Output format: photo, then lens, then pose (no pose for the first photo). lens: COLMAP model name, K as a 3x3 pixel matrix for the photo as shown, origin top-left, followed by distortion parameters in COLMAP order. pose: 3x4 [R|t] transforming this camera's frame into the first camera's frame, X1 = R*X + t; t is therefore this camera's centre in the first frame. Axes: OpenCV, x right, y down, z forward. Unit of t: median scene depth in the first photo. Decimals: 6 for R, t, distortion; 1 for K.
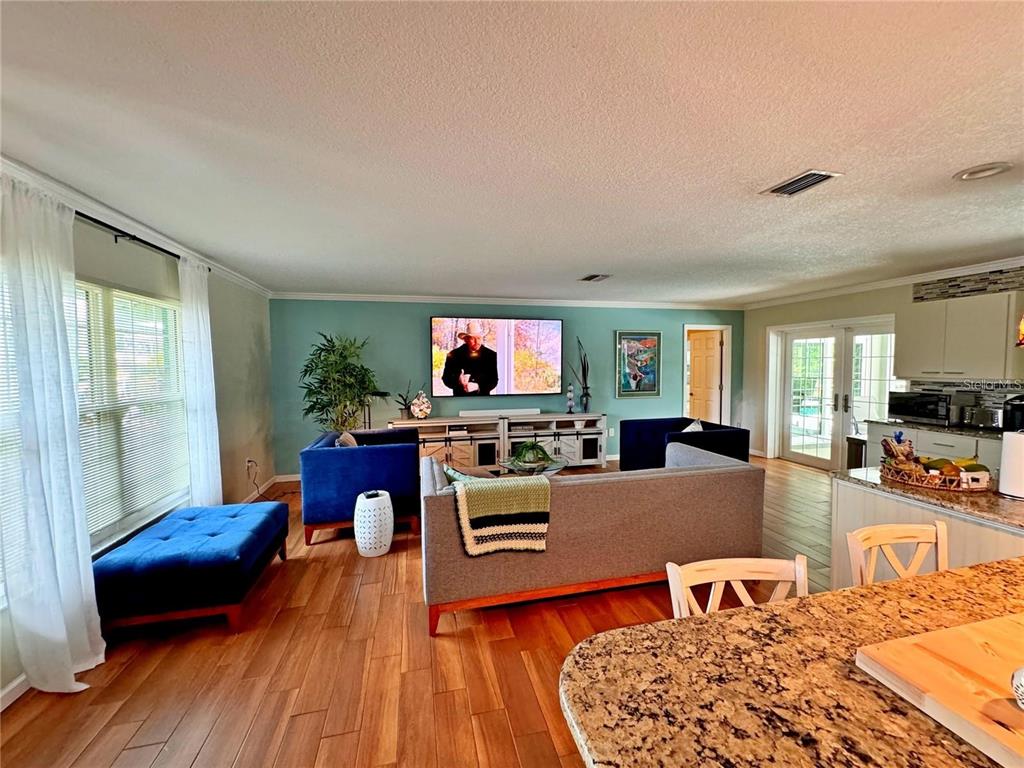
lens RADIAL K [[412.4, 0, 510.2], [0, 412.4, 384.0], [0, 0, 1]] dist [-0.002351, -0.000419]
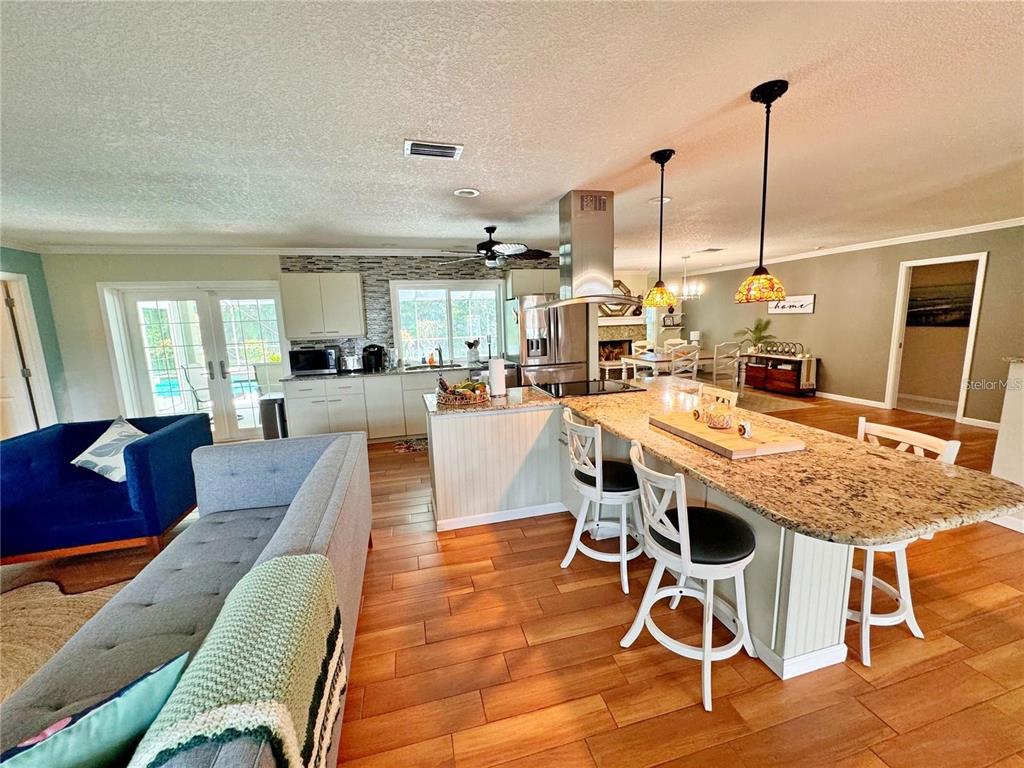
lens RADIAL K [[412.4, 0, 512.9], [0, 412.4, 383.3], [0, 0, 1]] dist [-0.002351, -0.000419]
pose [[-0.030890, -0.150174, 0.988177, -0.252520], [0.081793, 0.984953, 0.152241, -0.019727], [-0.996171, 0.085528, -0.018142, 0.487139]]
